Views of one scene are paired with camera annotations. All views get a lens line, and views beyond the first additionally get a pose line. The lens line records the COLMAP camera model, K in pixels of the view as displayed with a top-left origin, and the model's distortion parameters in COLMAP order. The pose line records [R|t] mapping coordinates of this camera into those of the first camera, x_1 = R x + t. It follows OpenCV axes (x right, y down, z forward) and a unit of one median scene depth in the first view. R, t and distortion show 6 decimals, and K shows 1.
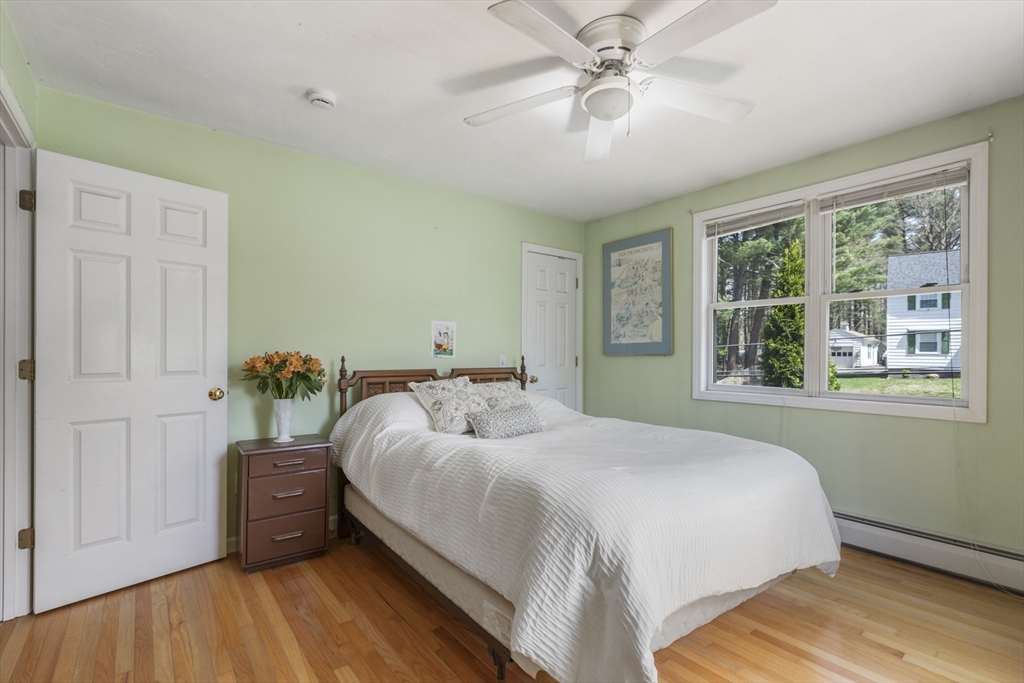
lens RADIAL K [[458.8, 0, 509.1], [0, 458.8, 338.6], [0, 0, 1]] dist [-0.000747, -0.000412]
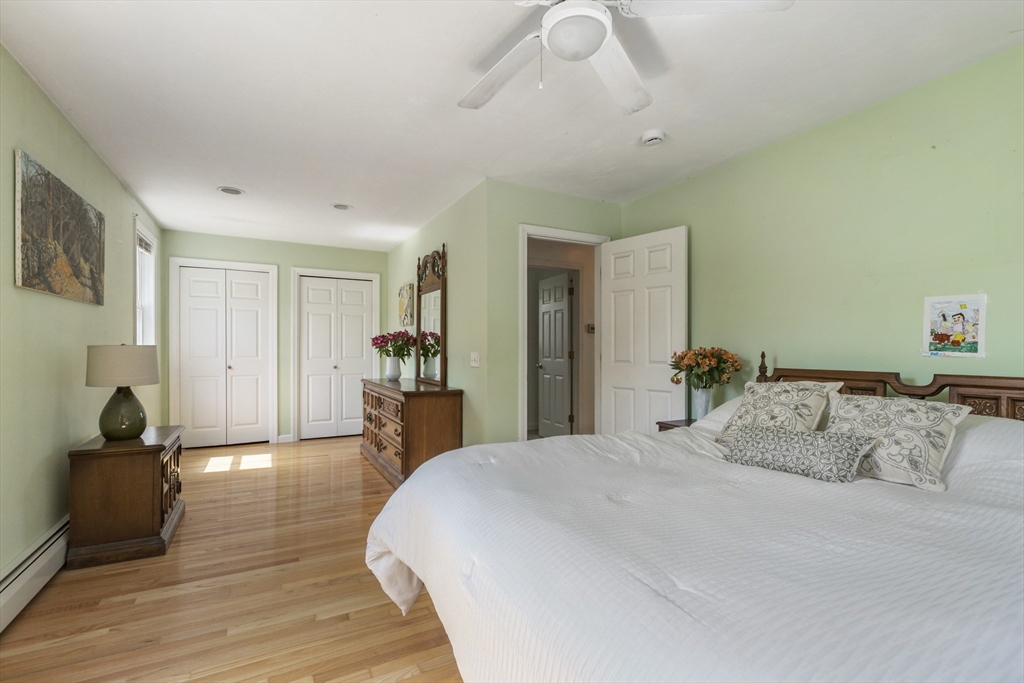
lens RADIAL K [[458.8, 0, 509.1], [0, 458.8, 338.6], [0, 0, 1]] dist [-0.000747, -0.000412]
pose [[-0.176230, -0.030969, -0.983862, 0.547227], [0.020640, 0.999169, -0.035148, 0.027832], [0.984133, -0.026501, -0.175445, 0.541440]]
